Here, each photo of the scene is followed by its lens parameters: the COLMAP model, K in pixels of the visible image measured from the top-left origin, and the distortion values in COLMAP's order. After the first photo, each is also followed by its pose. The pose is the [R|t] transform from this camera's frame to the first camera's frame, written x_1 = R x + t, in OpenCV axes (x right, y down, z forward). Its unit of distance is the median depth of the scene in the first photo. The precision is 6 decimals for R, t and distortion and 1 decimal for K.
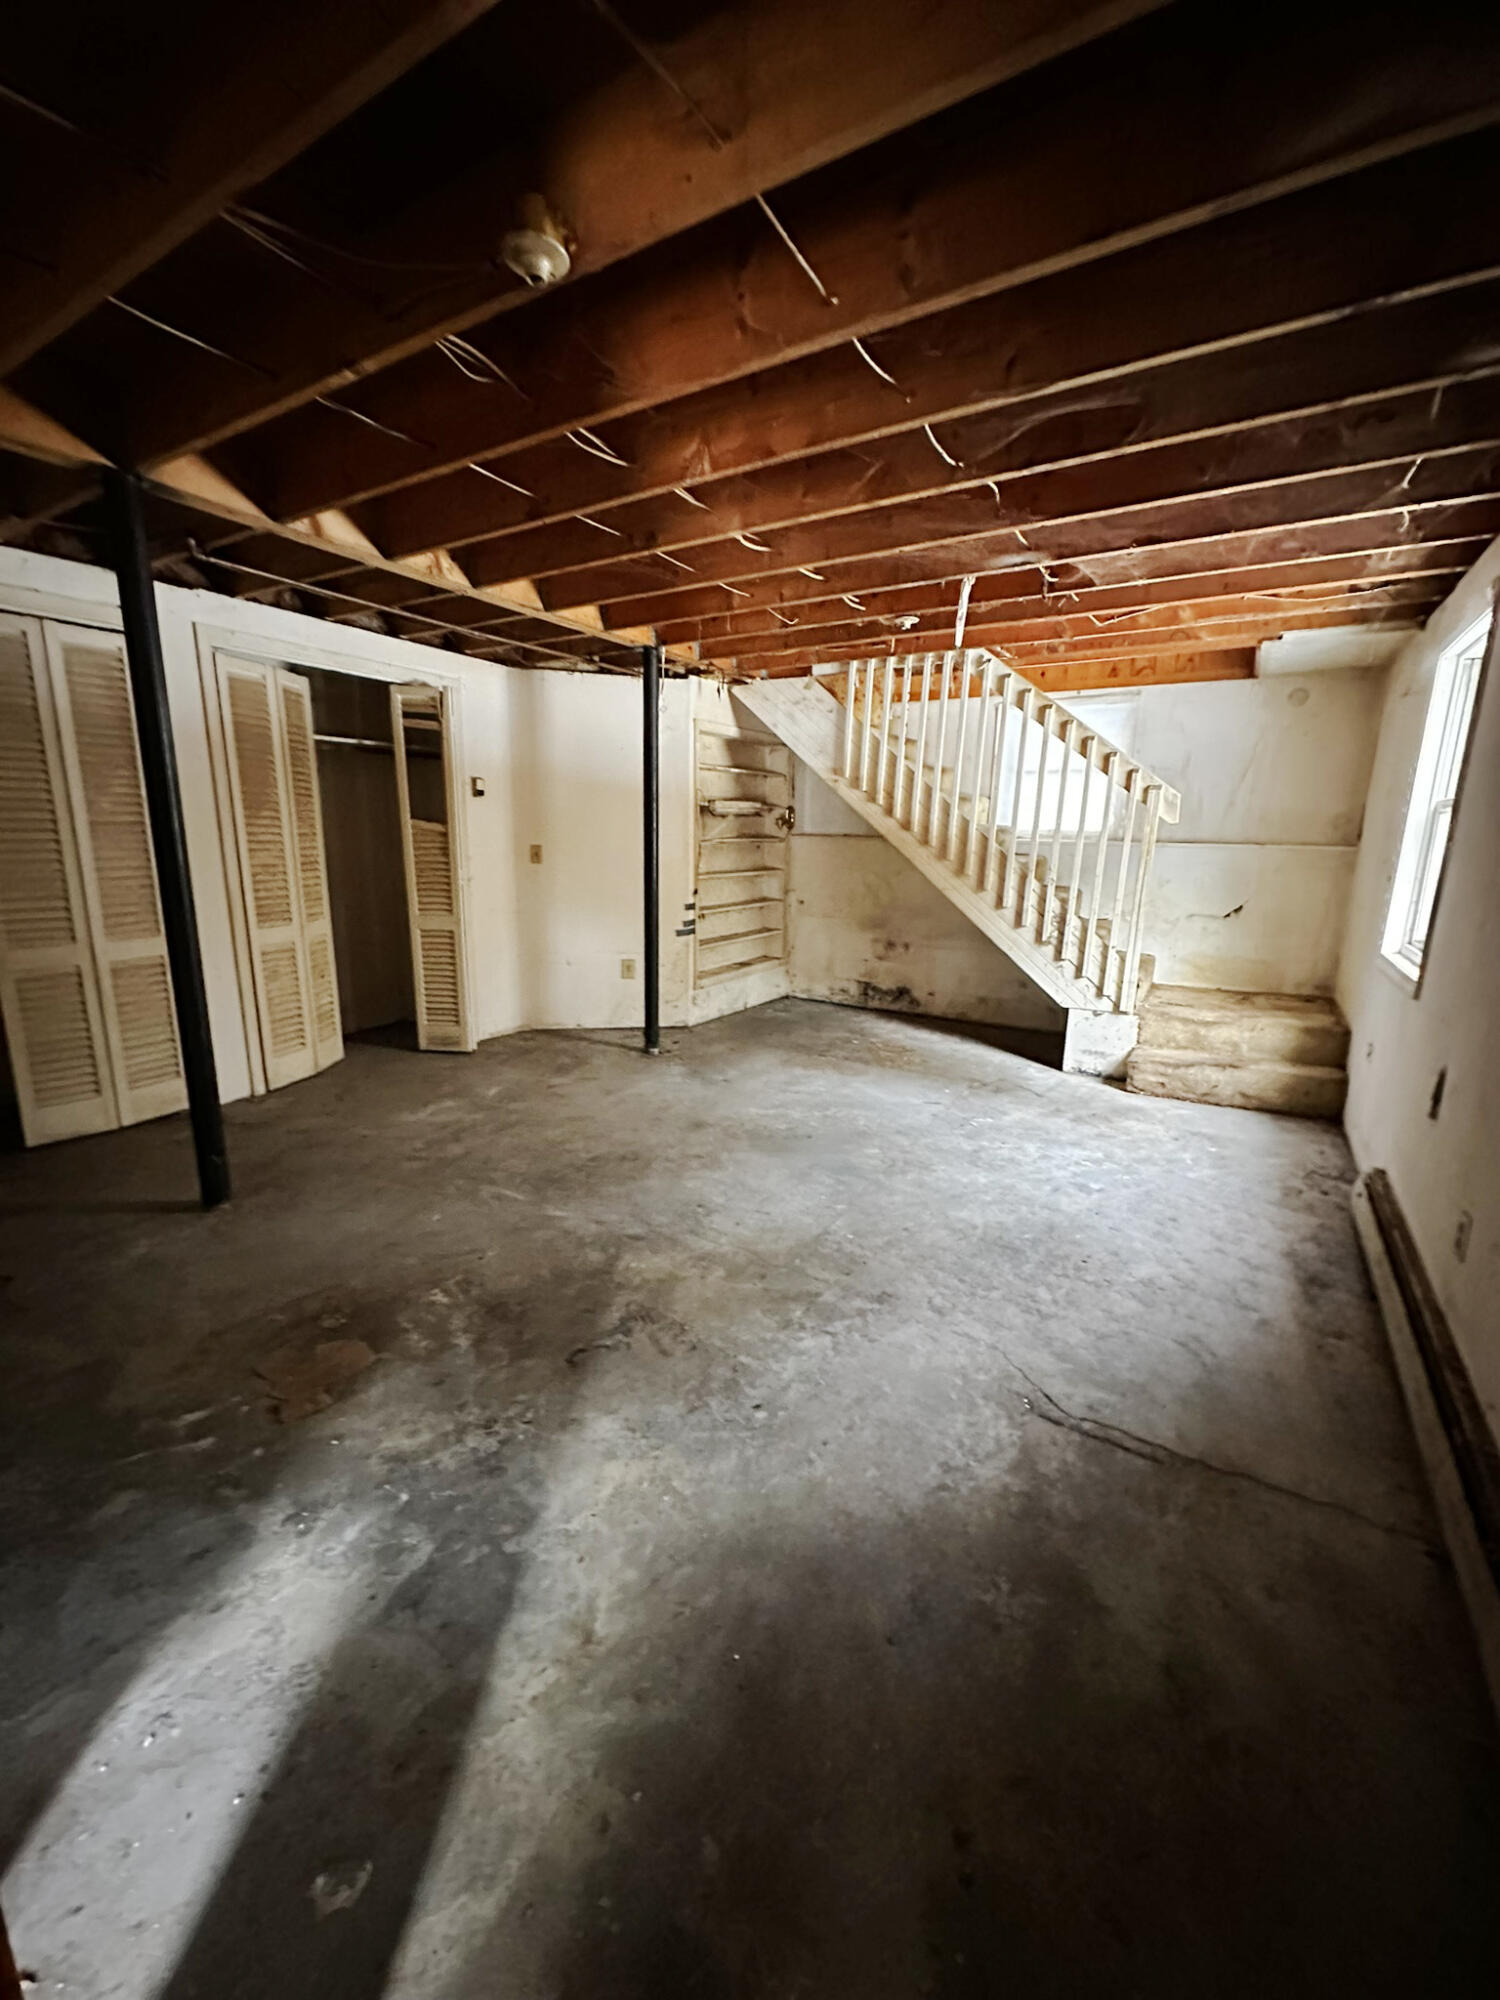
lens RADIAL K [[792.7, 0, 750.0], [0, 792.7, 1000.0], [0, 0, 1]] dist [-0.000268, 0.000659]
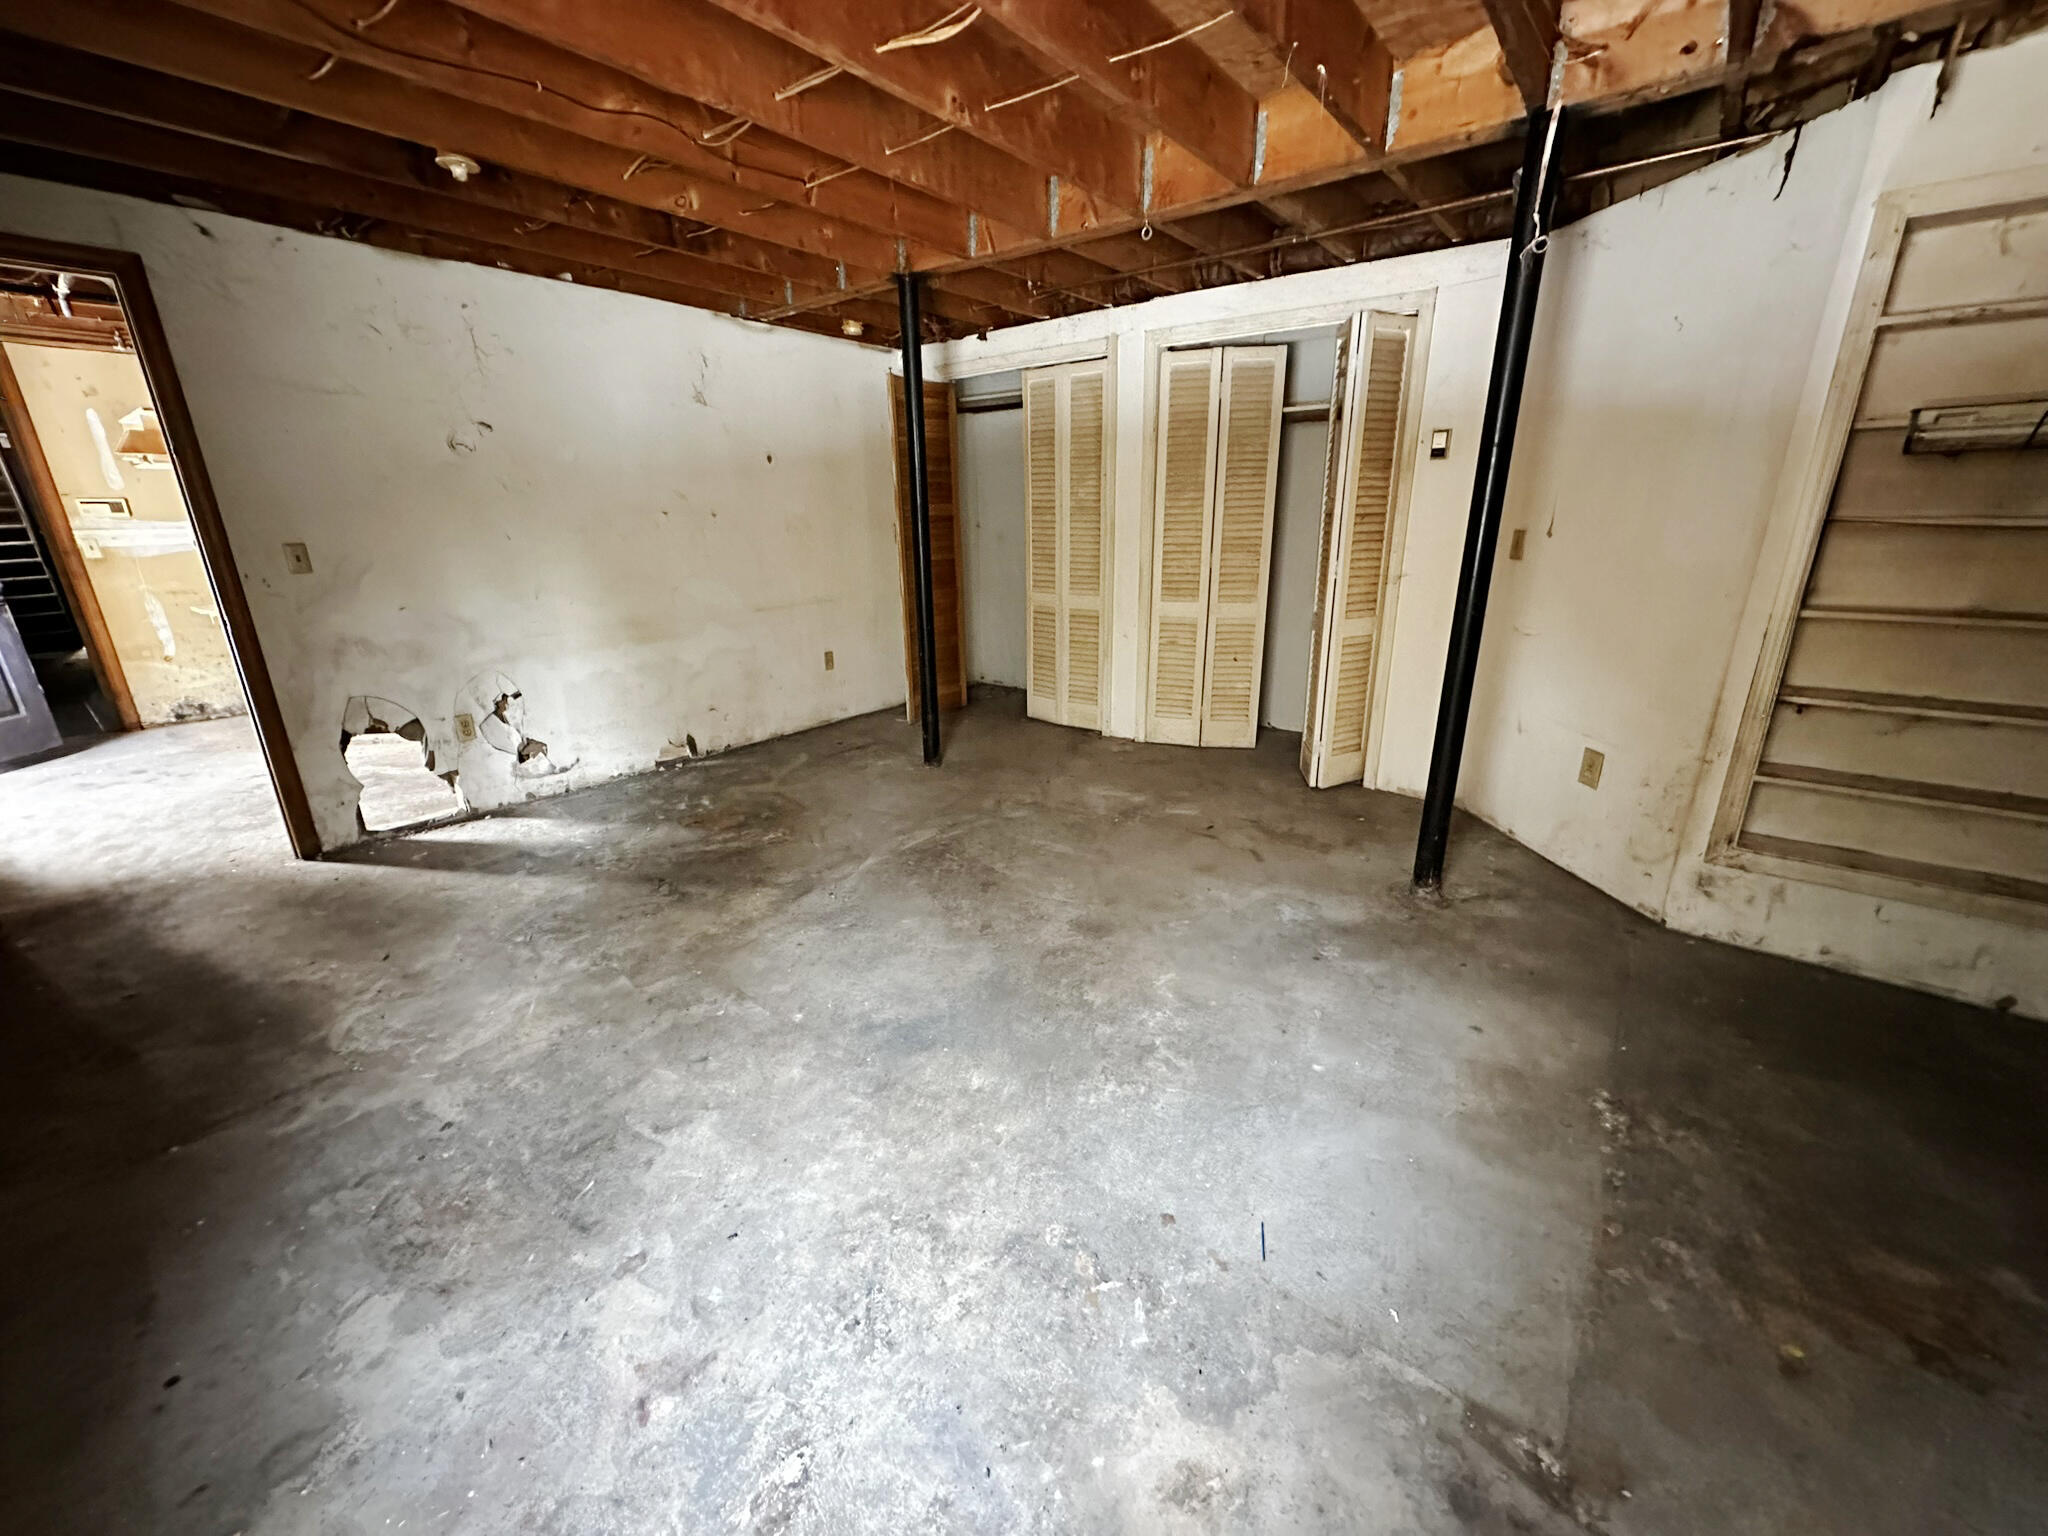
lens RADIAL K [[811.7, 0, 1021.3], [0, 811.7, 766.9], [0, 0, 1]] dist [-0.000268, 0.000659]
pose [[-0.121613, 0.284835, -0.950831, 0.786956], [-0.200131, 0.931231, 0.304561, -0.246445], [0.972192, 0.227329, -0.056245, 1.249556]]
